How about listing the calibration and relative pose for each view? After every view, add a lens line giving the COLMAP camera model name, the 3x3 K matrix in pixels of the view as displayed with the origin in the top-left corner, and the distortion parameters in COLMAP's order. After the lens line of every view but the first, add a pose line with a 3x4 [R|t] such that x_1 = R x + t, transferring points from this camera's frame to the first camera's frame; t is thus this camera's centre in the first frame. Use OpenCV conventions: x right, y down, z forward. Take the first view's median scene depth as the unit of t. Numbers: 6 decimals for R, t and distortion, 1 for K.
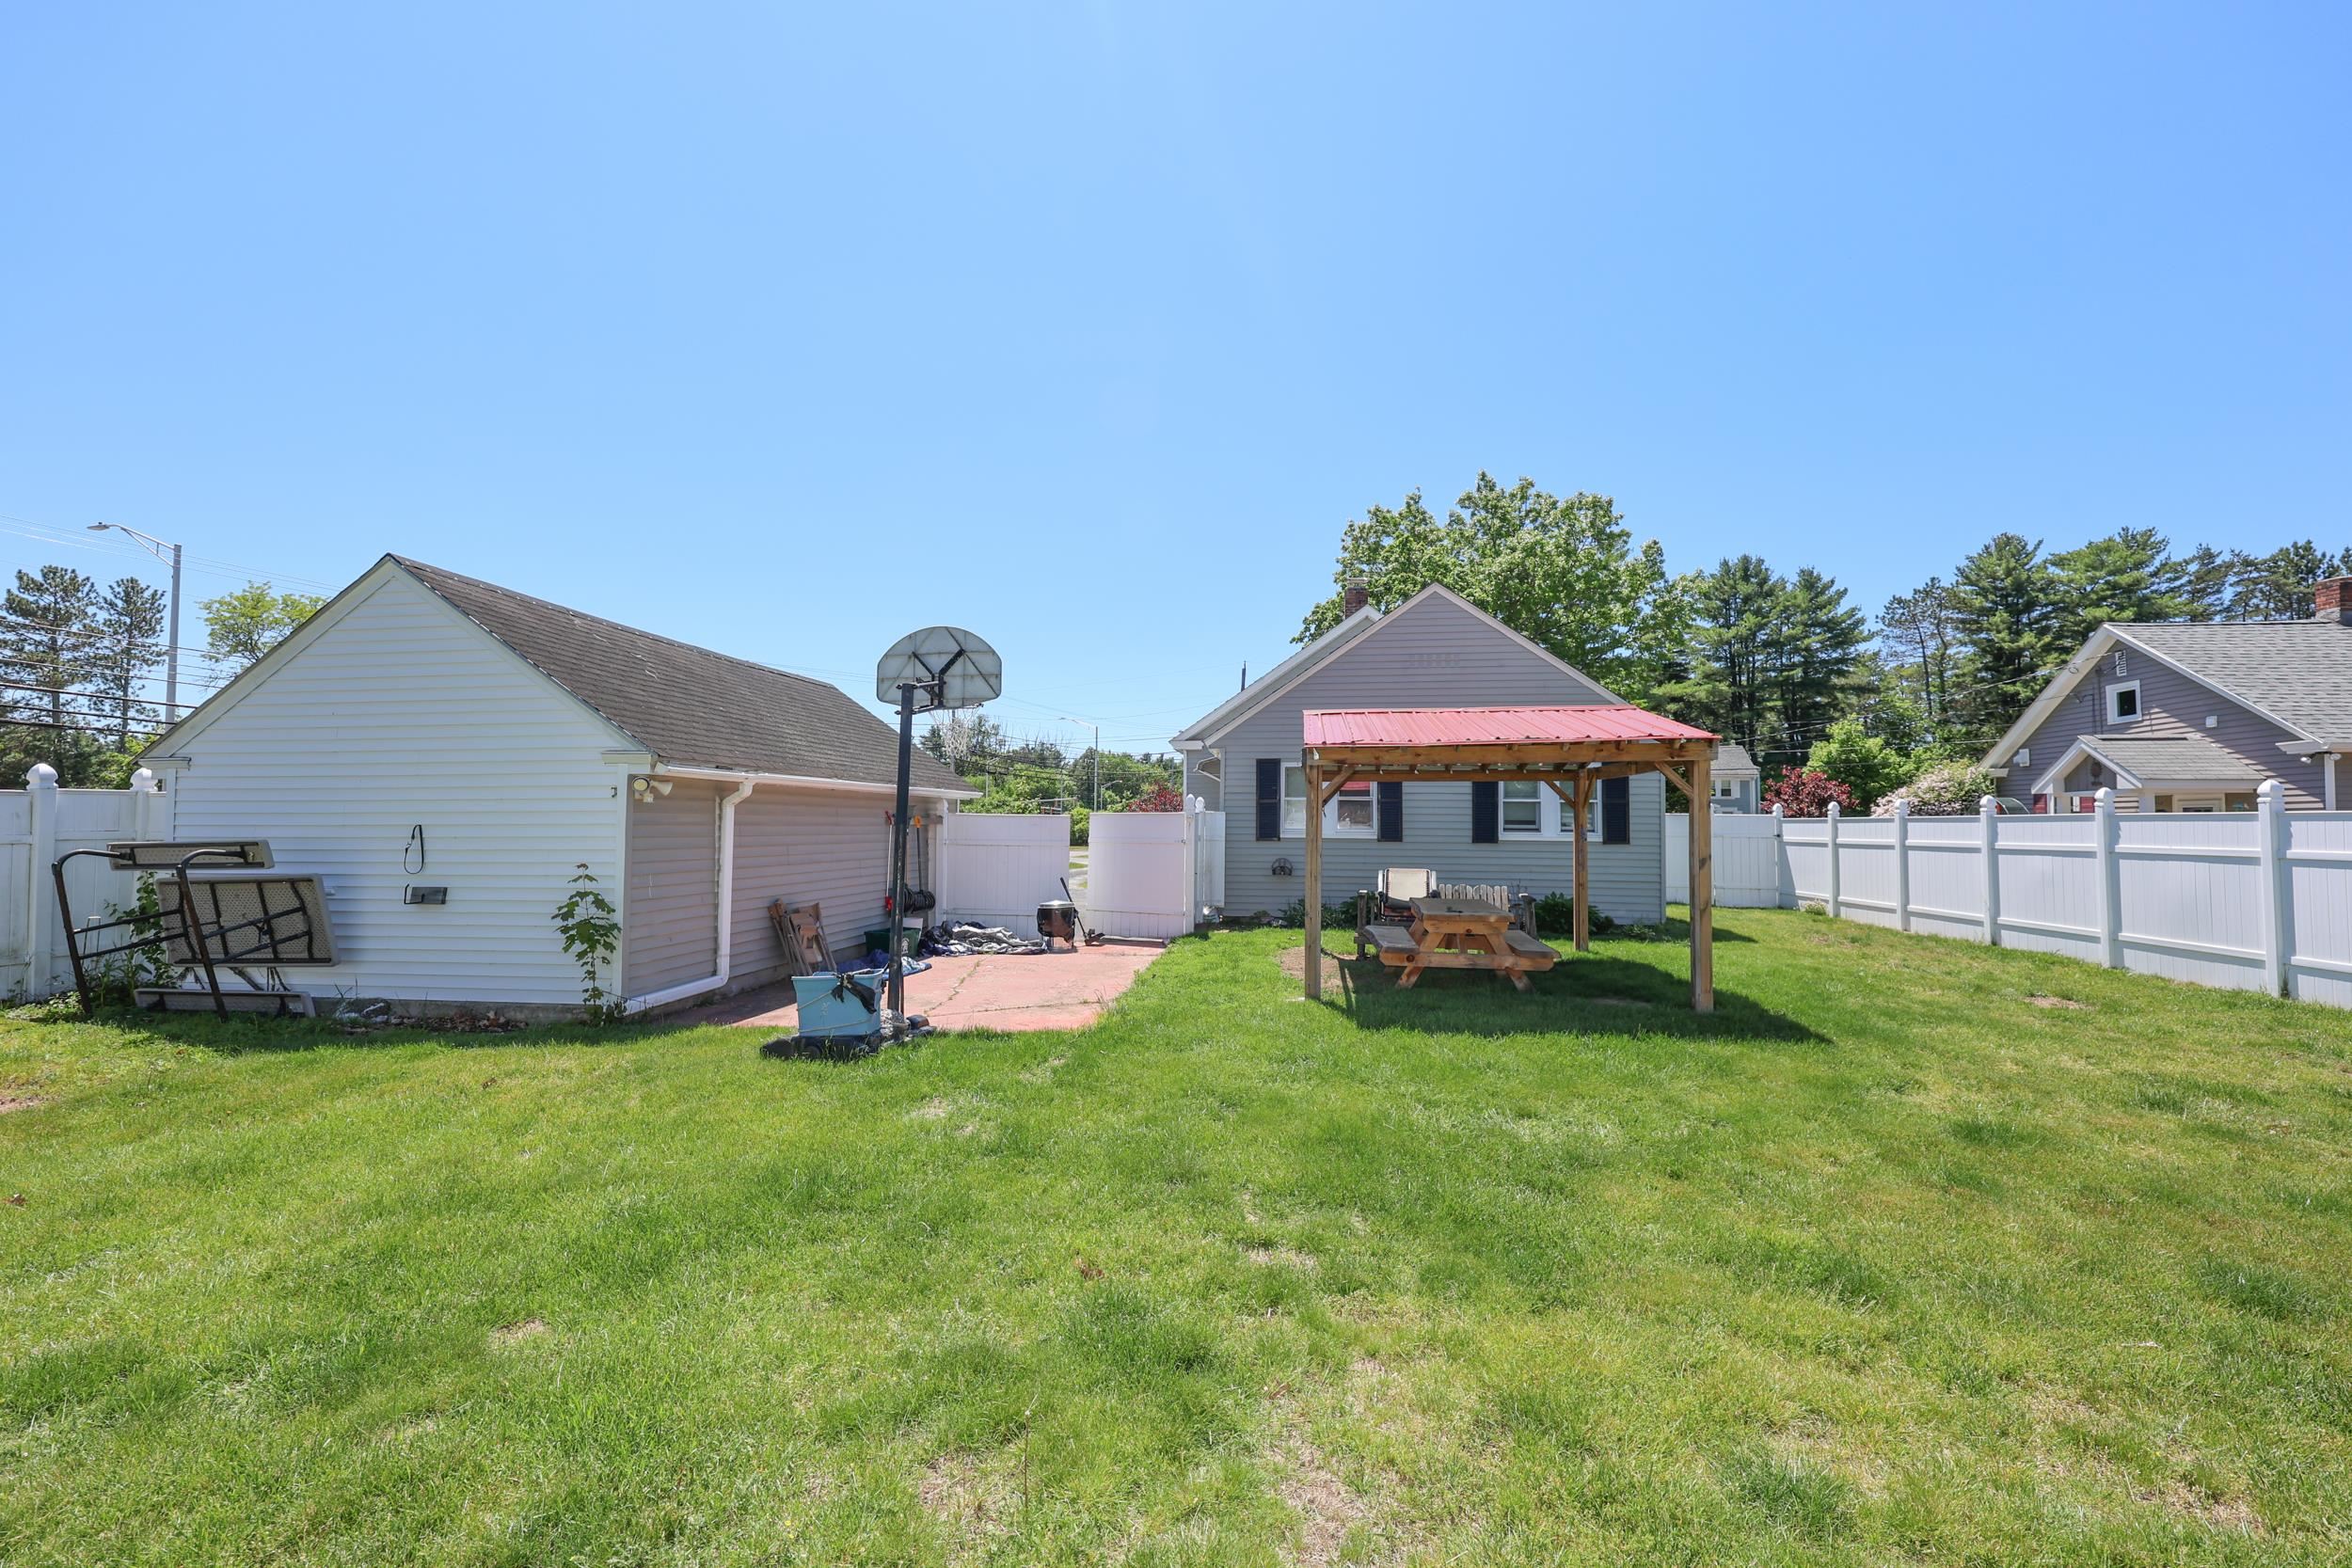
lens RADIAL K [[913.1, 0, 1183.6], [0, 913.1, 823.6], [0, 0, 1]] dist [0.000105, 0.000076]
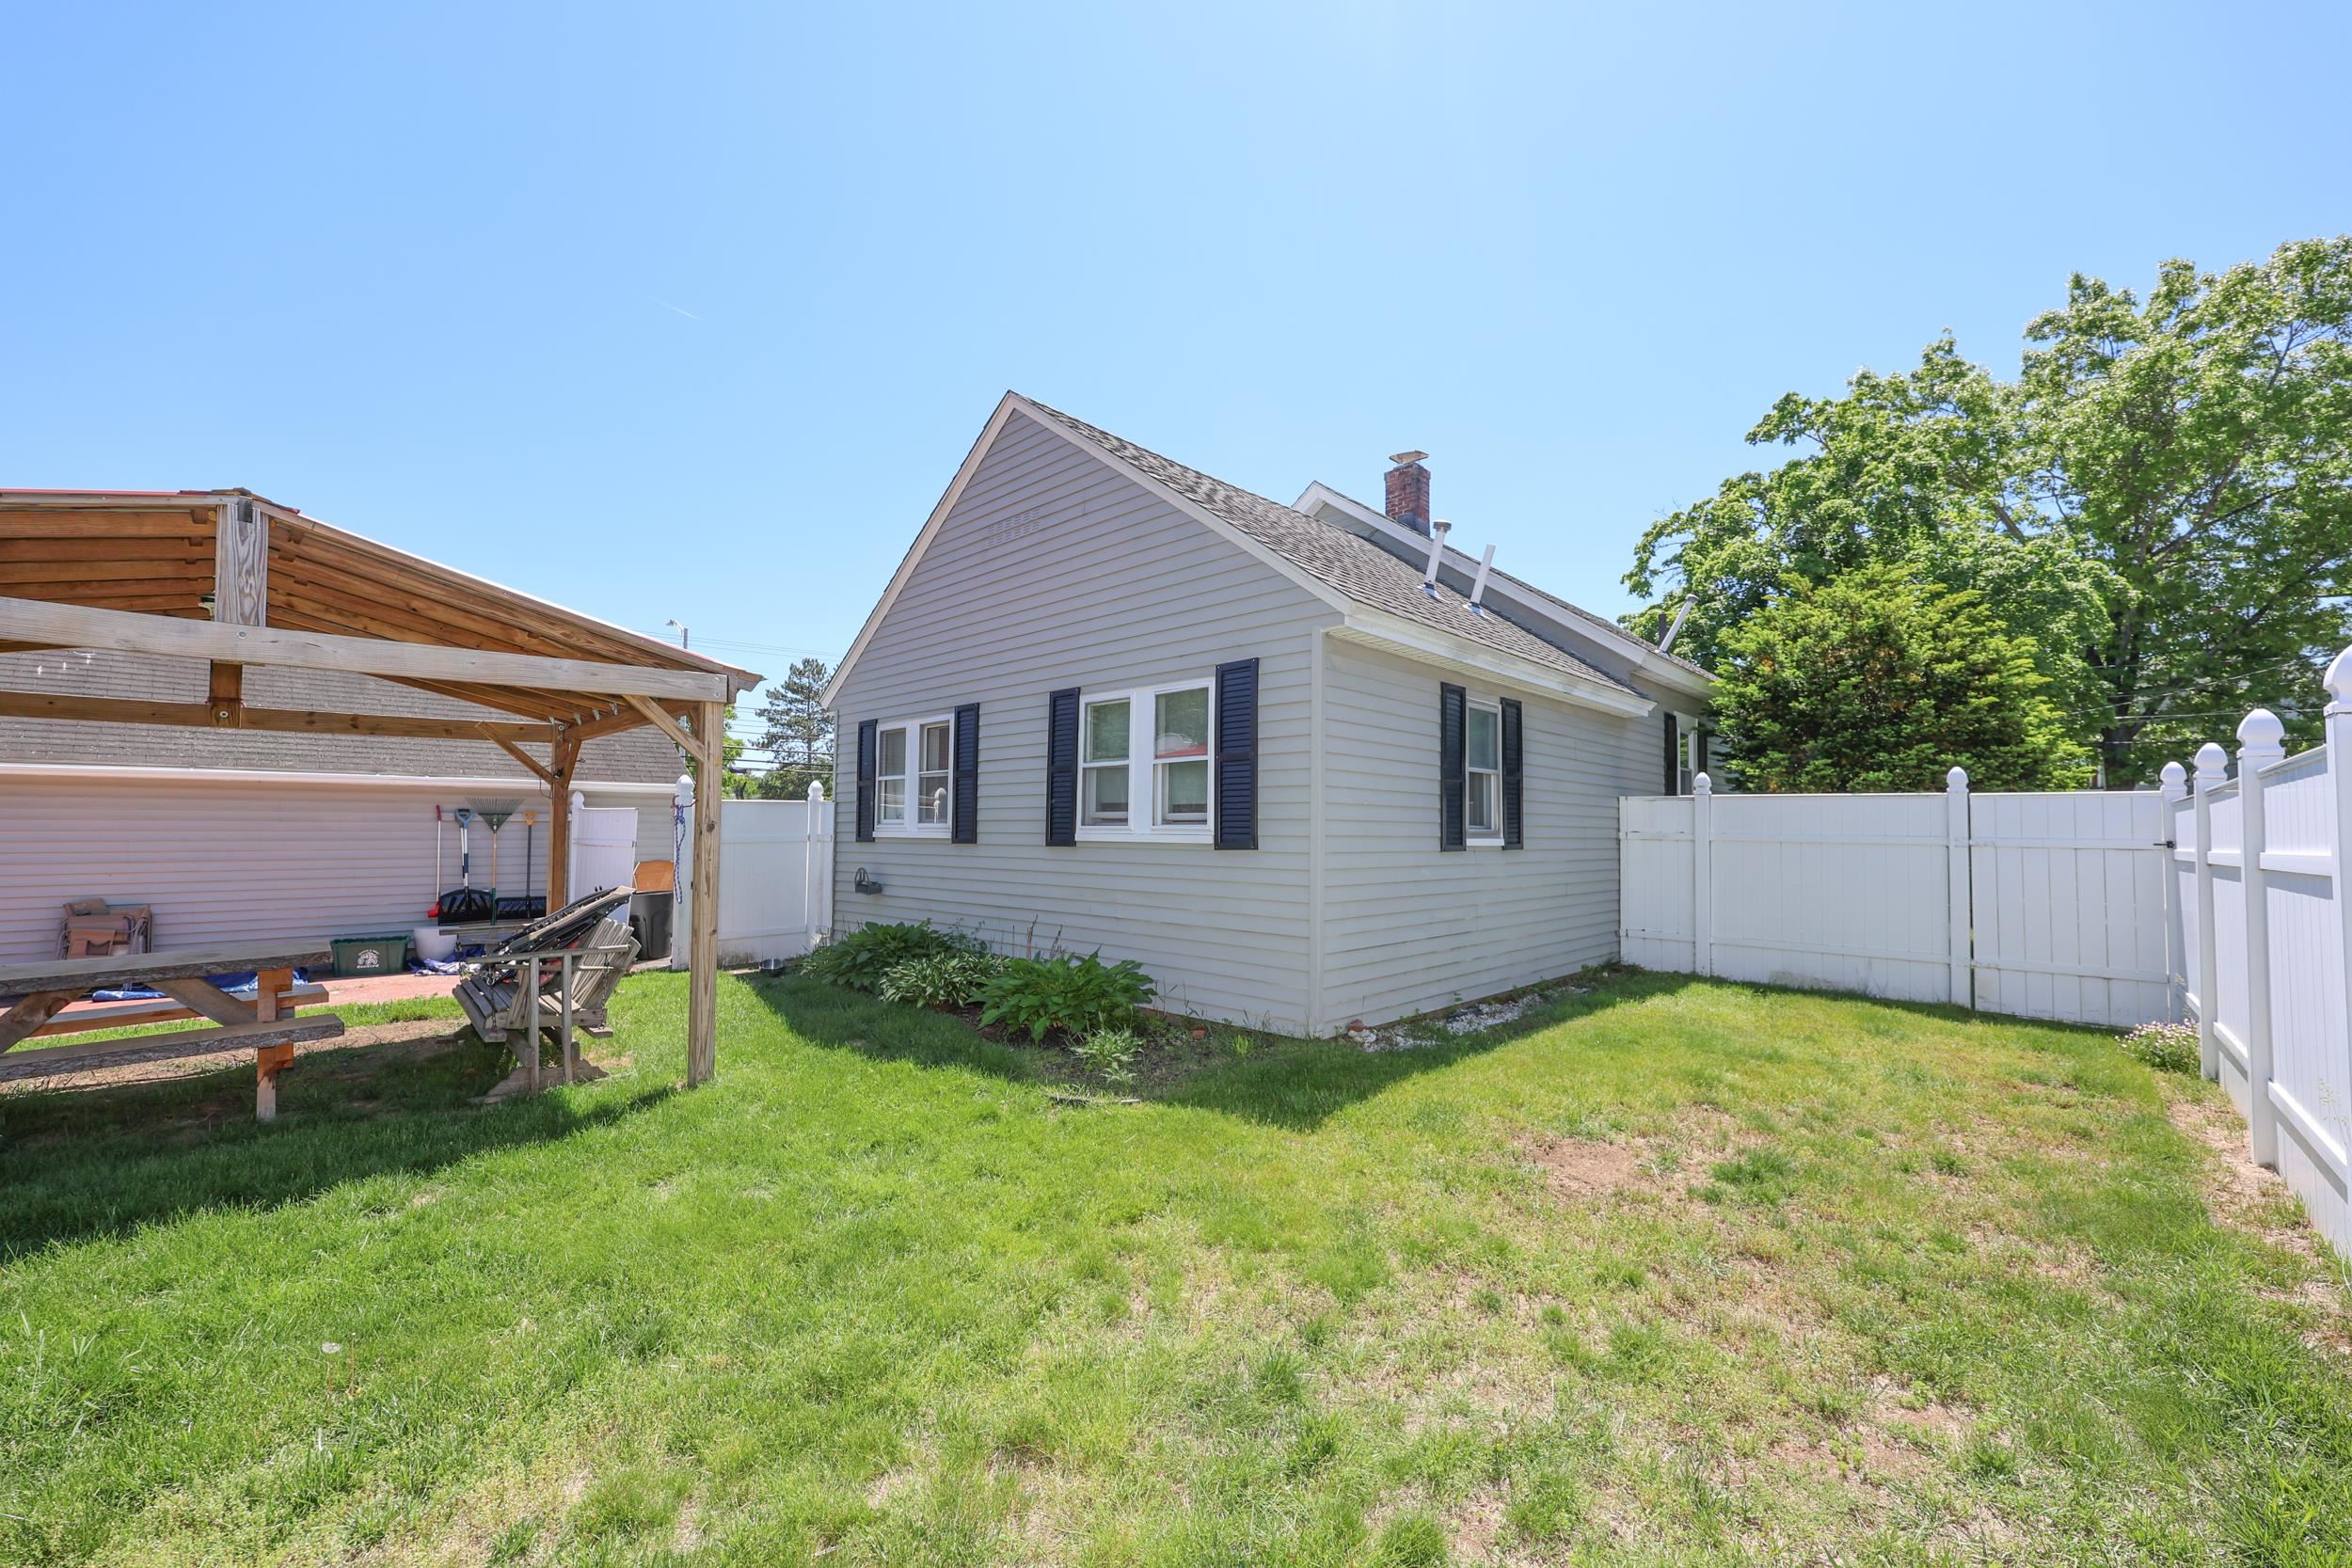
lens RADIAL K [[913.1, 0, 1183.6], [0, 913.1, 823.6], [0, 0, 1]] dist [0.000105, 0.000076]
pose [[0.843370, -0.007452, -0.537282, 0.141374], [0.004662, 0.999968, -0.006551, 0.002469], [0.537314, 0.003020, 0.843377, 0.122575]]
